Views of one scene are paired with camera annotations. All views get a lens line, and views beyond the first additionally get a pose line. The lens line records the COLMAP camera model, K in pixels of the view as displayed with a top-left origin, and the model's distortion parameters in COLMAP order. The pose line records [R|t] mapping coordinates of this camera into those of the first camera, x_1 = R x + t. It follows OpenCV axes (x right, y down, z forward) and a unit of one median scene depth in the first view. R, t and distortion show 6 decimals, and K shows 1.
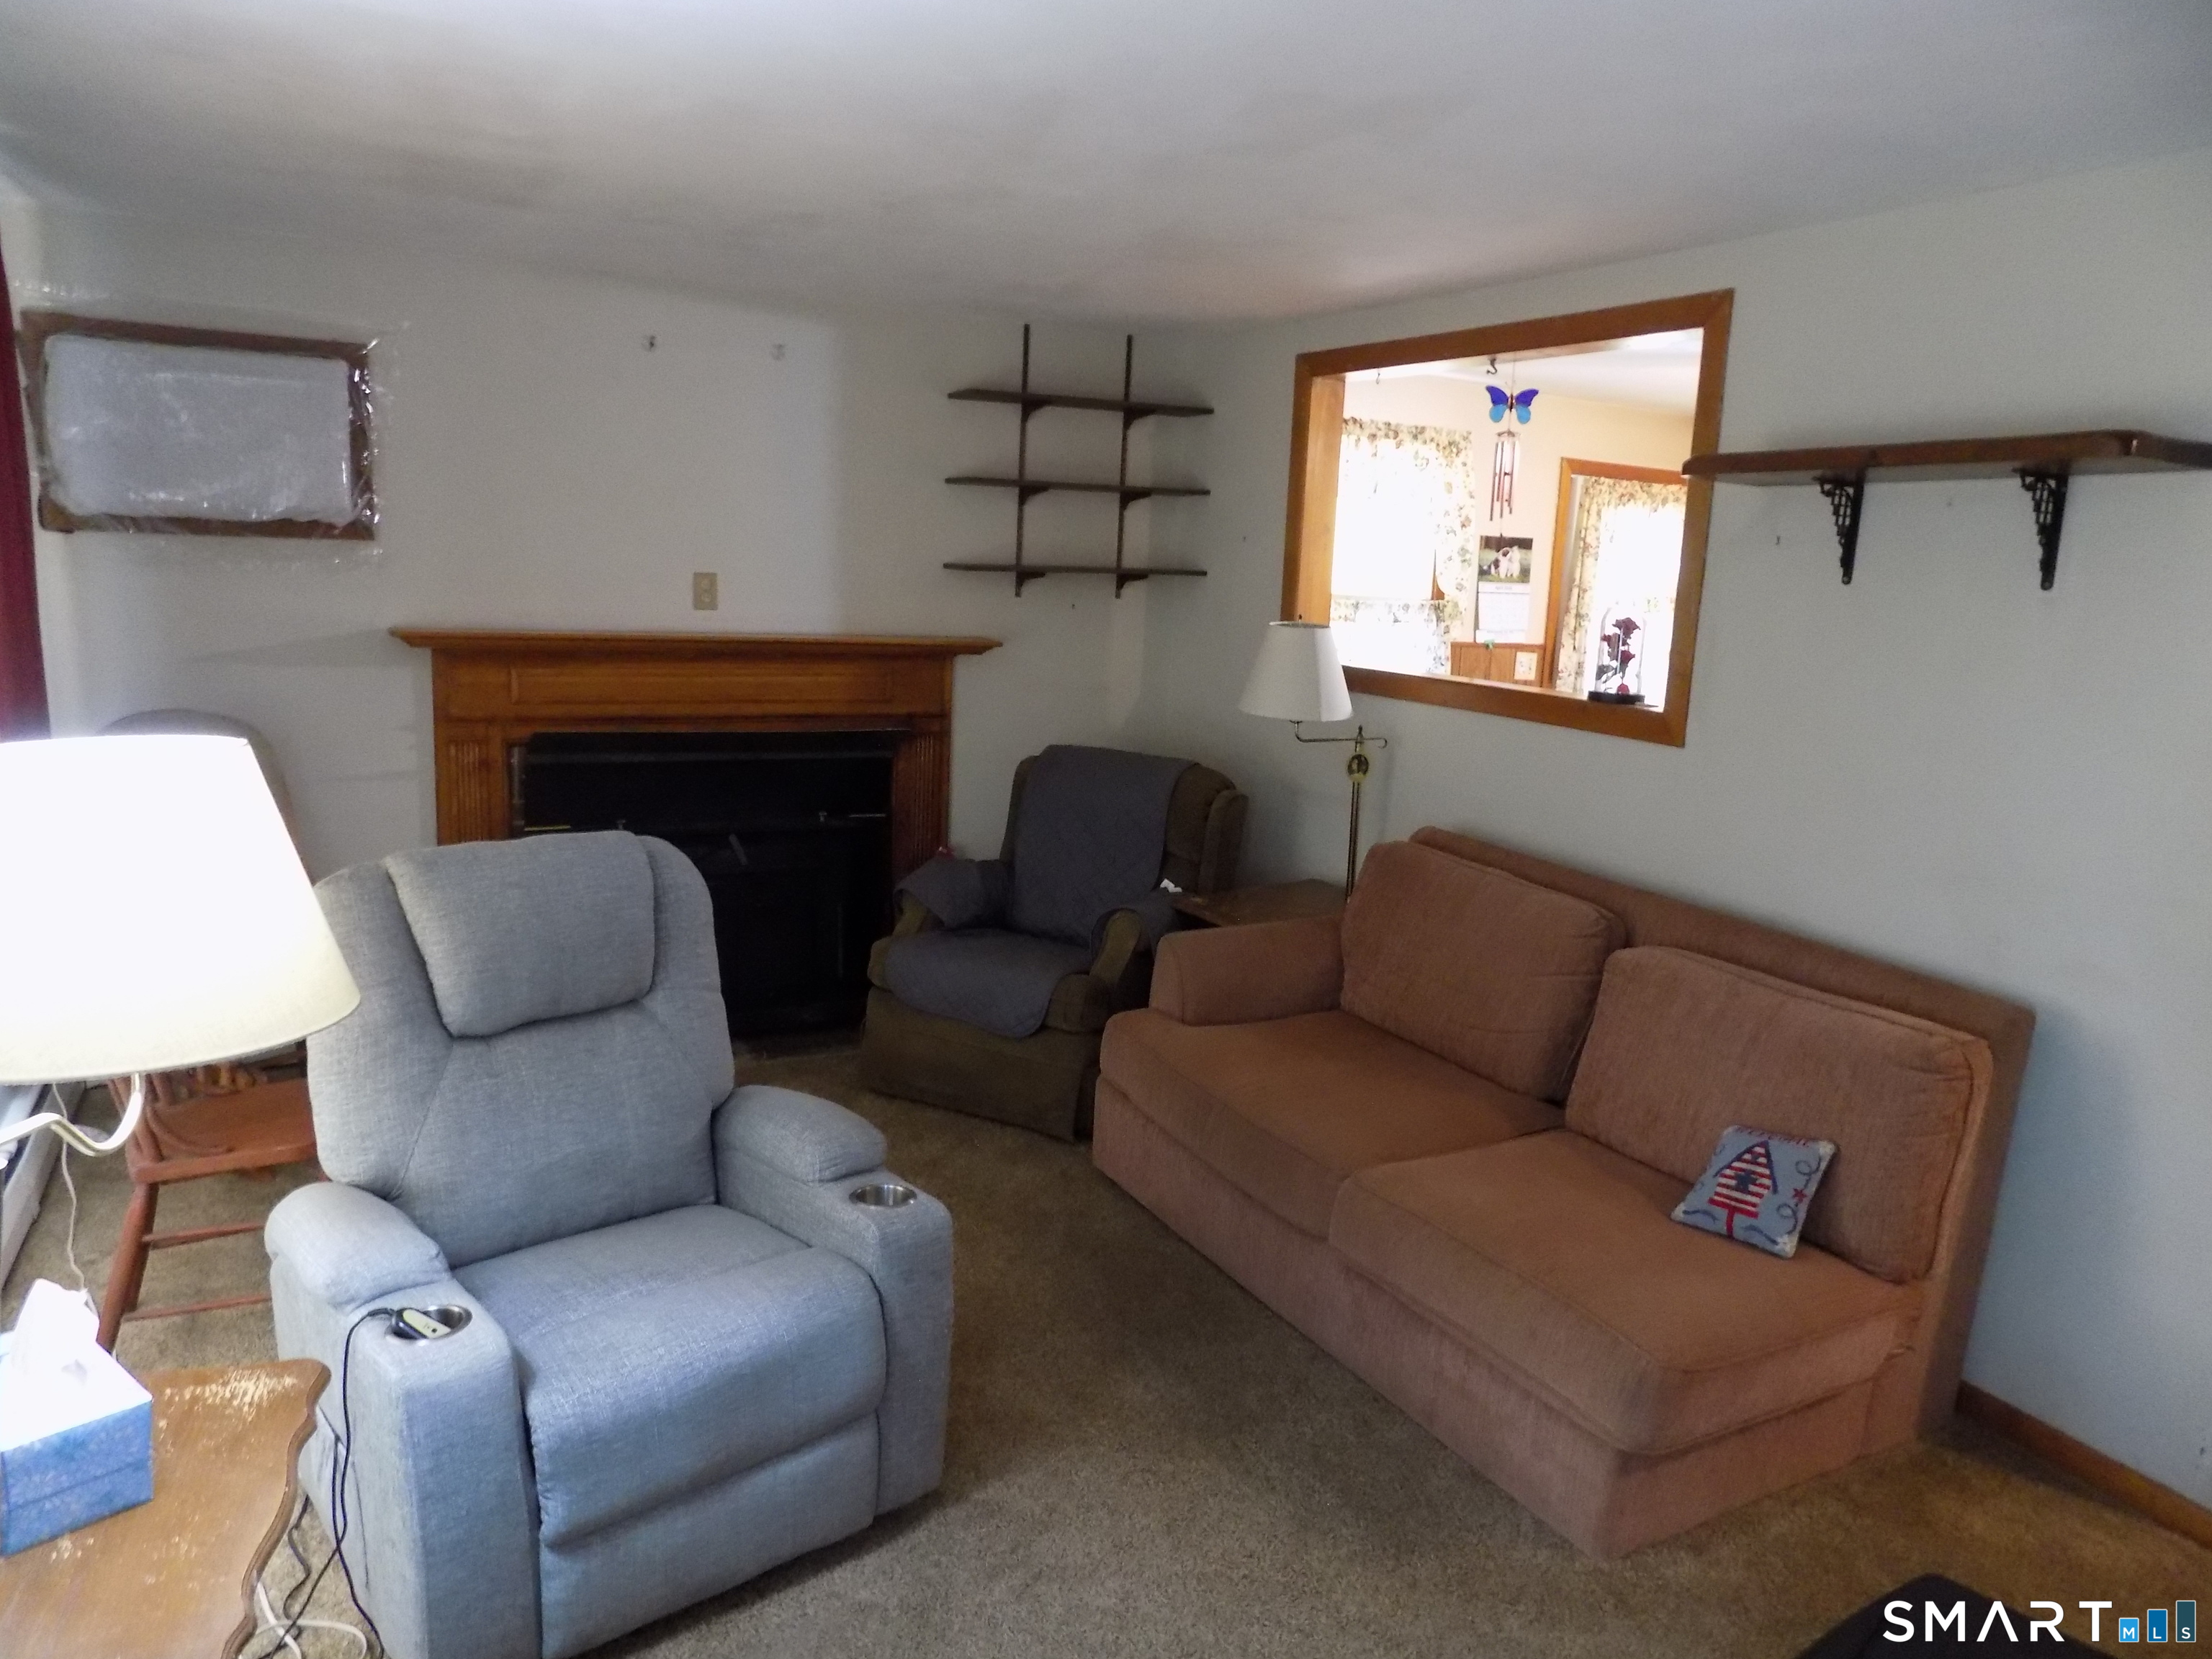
lens RADIAL K [[1499.1, 0, 1100.4], [0, 1499.1, 841.1], [0, 0, 1]] dist [-0.001462, 0.003619]
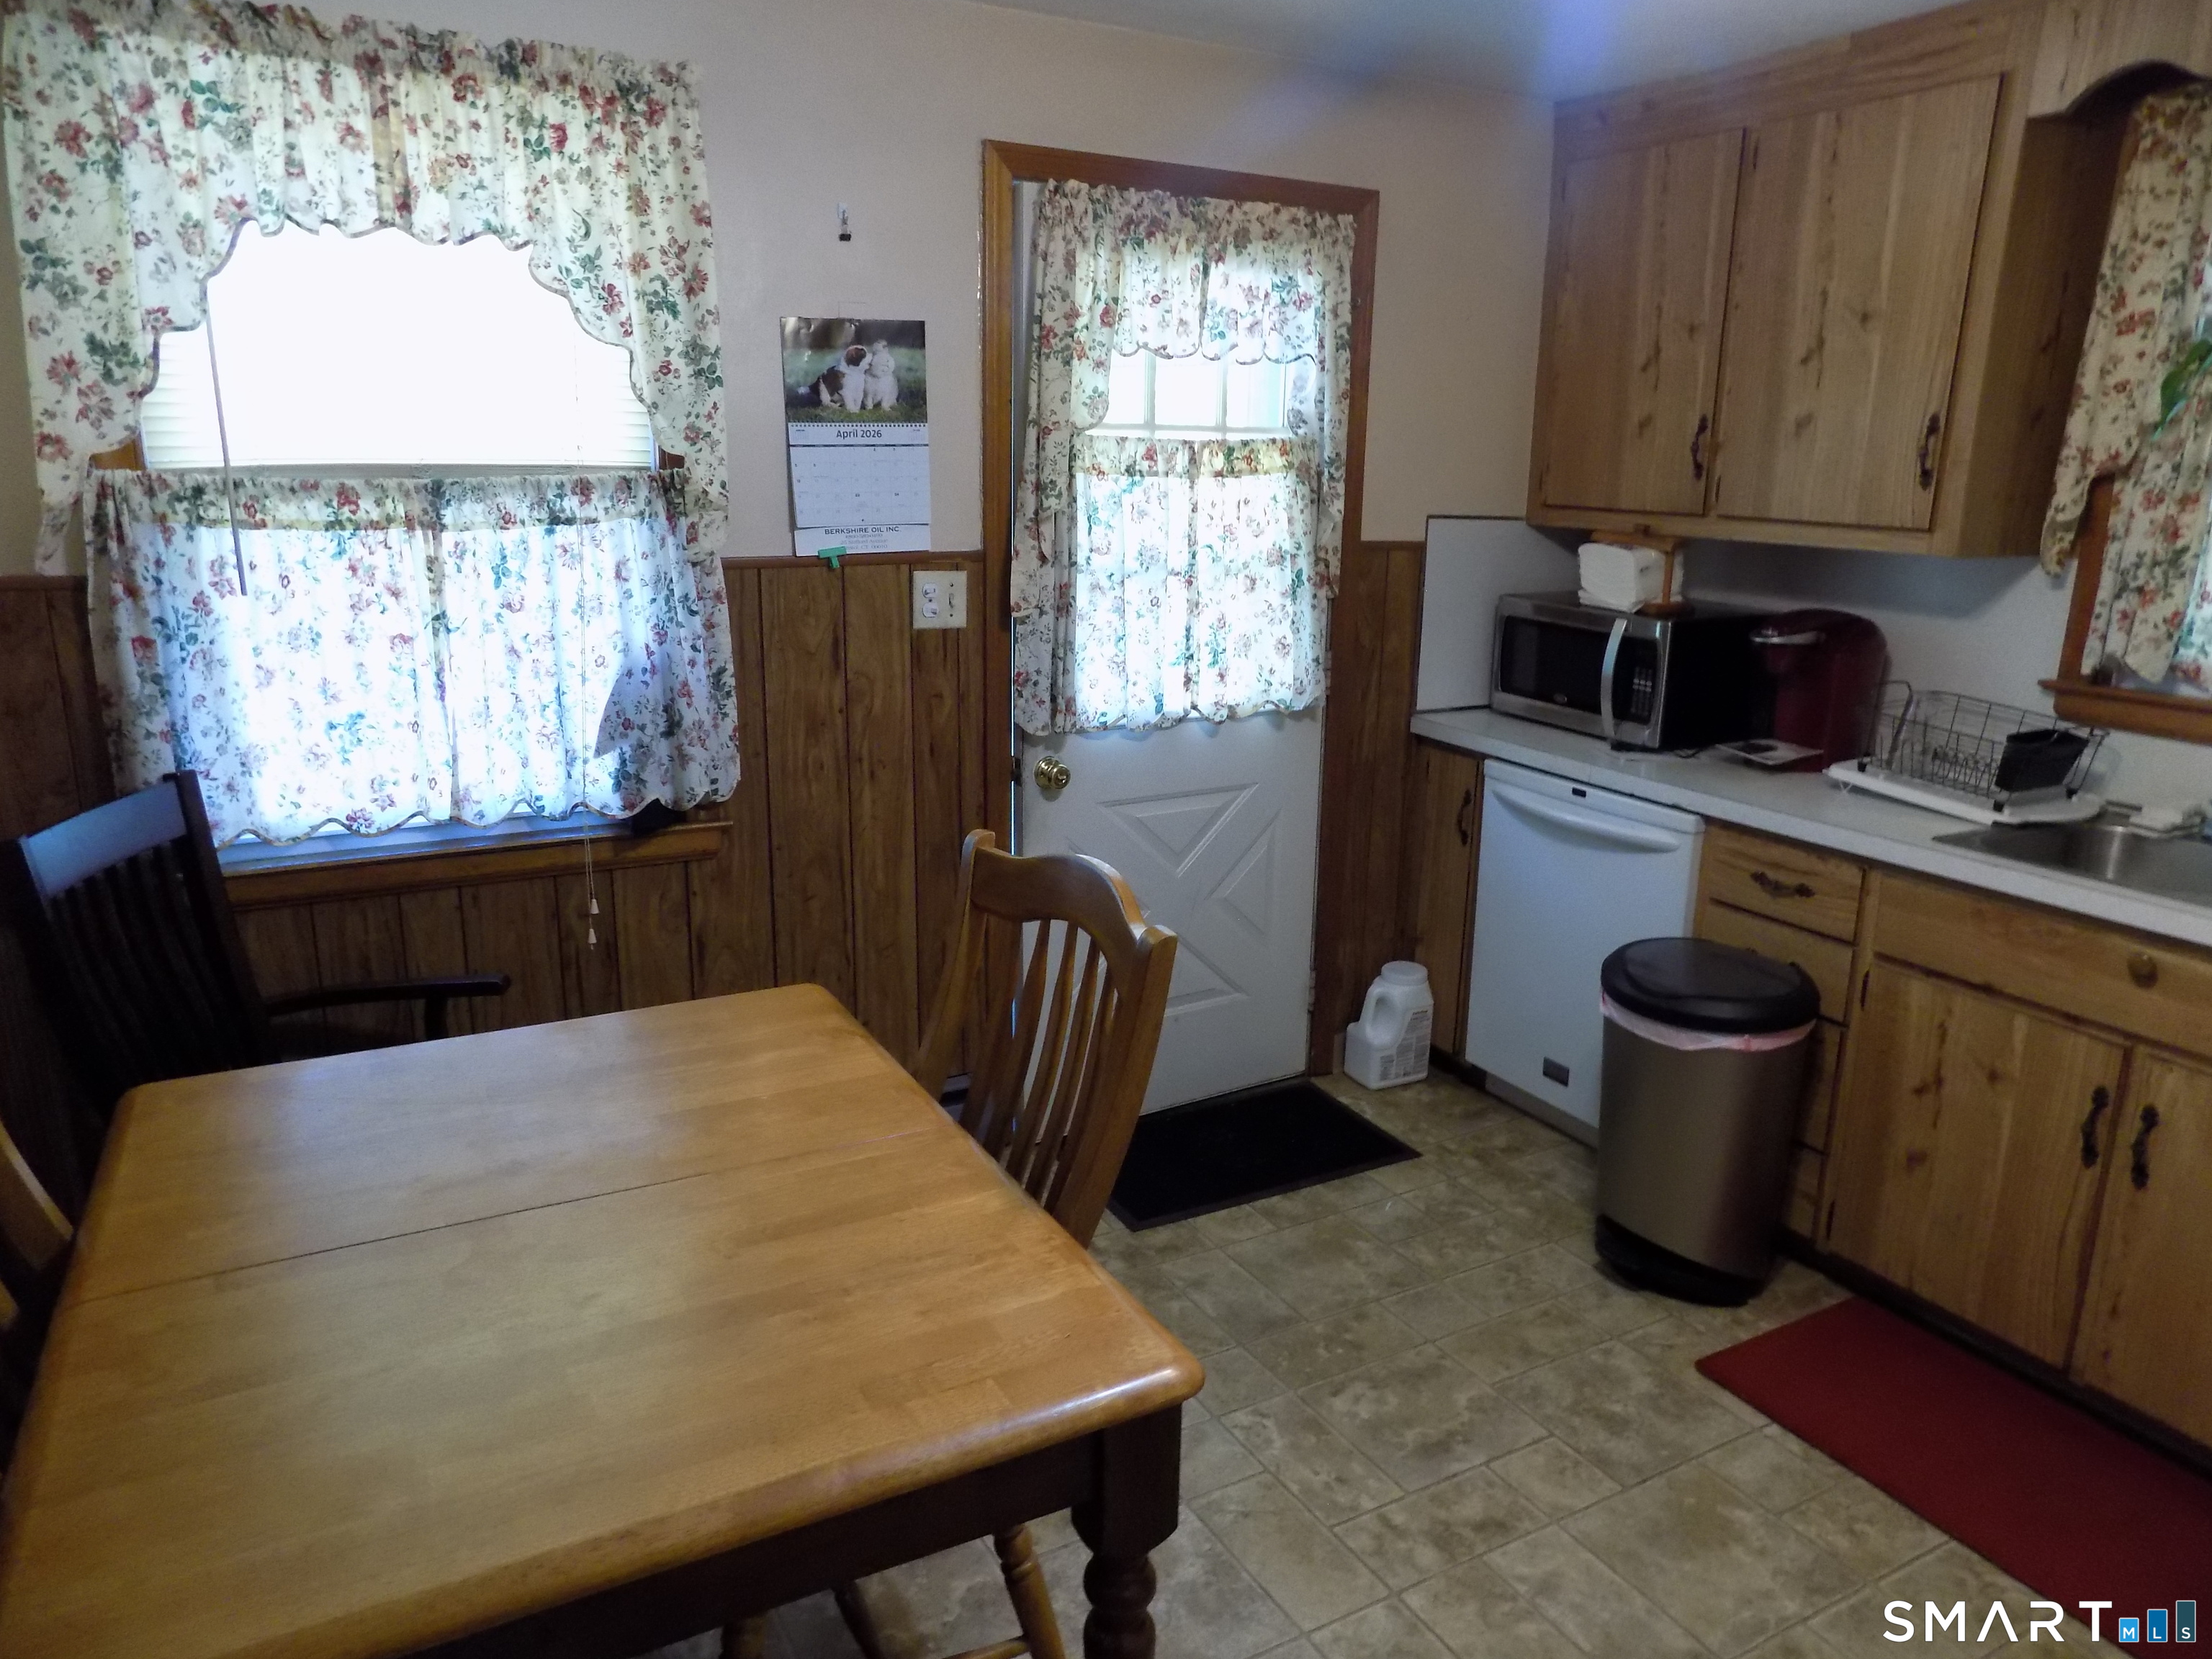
lens RADIAL K [[1499.1, 0, 1111.1], [0, 1499.1, 822.0], [0, 0, 1]] dist [-0.001462, 0.003619]
pose [[0.998867, -0.047270, 0.005435, 0.337672], [0.046843, 0.996979, 0.061960, -0.074859], [-0.008348, -0.061635, 0.998064, 0.532453]]
